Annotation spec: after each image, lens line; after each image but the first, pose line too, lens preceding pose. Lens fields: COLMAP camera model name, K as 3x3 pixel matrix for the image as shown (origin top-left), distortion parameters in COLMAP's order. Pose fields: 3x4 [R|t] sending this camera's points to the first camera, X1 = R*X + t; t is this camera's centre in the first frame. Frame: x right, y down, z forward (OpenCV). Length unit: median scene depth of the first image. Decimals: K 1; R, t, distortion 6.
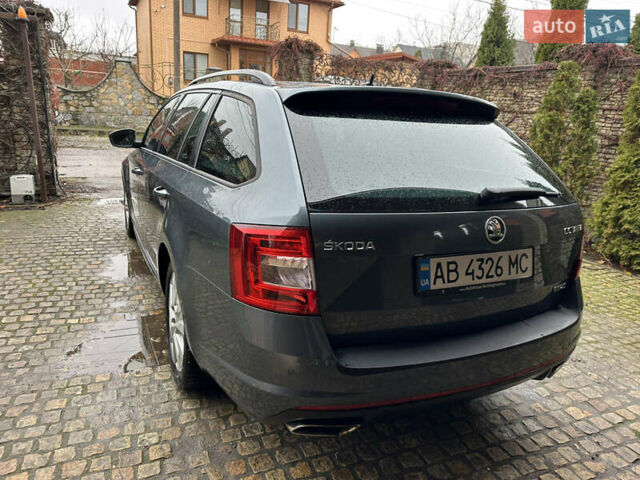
lens RADIAL K [[453.4, 0, 320.0], [0, 453.4, 240.0], [0, 0, 1]] dist [0.037603, -0.039971]
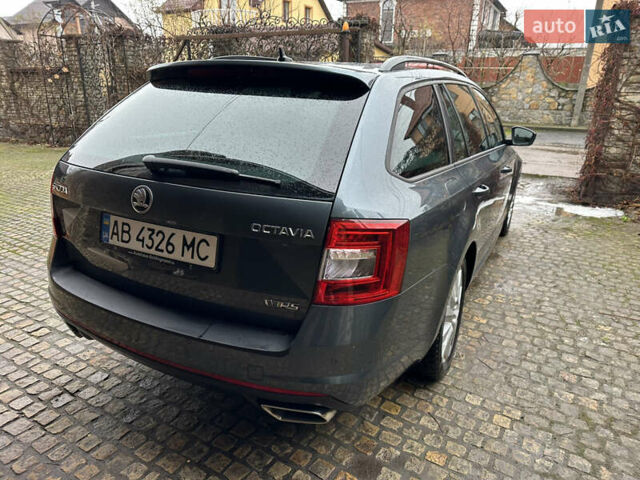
lens RADIAL K [[456.3, 0, 323.9], [0, 456.3, 242.5], [0, 0, 1]] dist [0.025274, -0.026872]
pose [[0.603861, 0.210564, -0.768775, 0.872545], [-0.203307, 0.973264, 0.106878, -0.072442], [0.770726, 0.091758, 0.630526, 0.429583]]
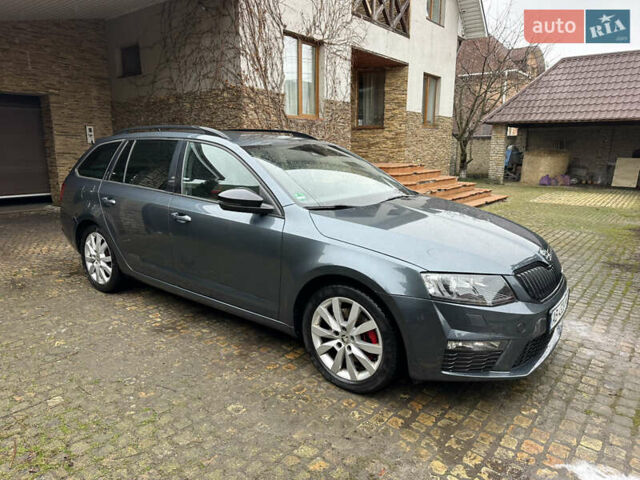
lens RADIAL K [[449.6, 0, 318.5], [0, 449.6, 240.9], [0, 0, 1]] dist [0.080079, -0.102267]
pose [[-0.895918, 0.027934, -0.443340, 0.365016], [-0.174819, 0.895315, 0.409694, -0.804123], [0.408374, 0.444557, -0.797245, 2.917596]]
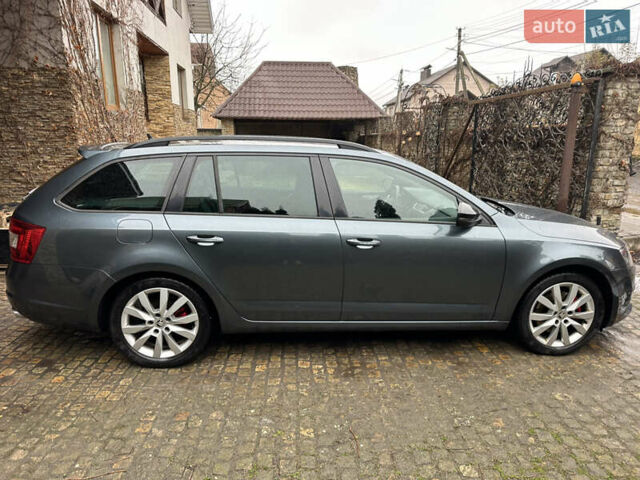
lens RADIAL K [[453.4, 0, 320.0], [0, 453.4, 240.0], [0, 0, 1]] dist [0.037603, -0.039971]
pose [[-0.355826, 0.148786, -0.922632, 1.291043], [-0.276885, 0.926137, 0.256135, -0.524670], [0.892593, 0.346603, -0.288347, 1.879796]]
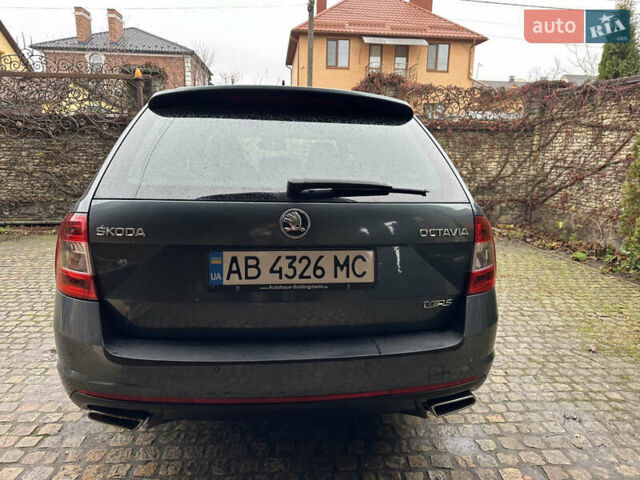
lens RADIAL K [[449.6, 0, 318.5], [0, 449.6, 240.9], [0, 0, 1]] dist [0.080079, -0.102267]
pose [[0.944080, 0.018976, -0.329170, 0.454352], [-0.047614, 0.995724, -0.079158, 0.051241], [0.326260, 0.090405, 0.940947, 0.104171]]
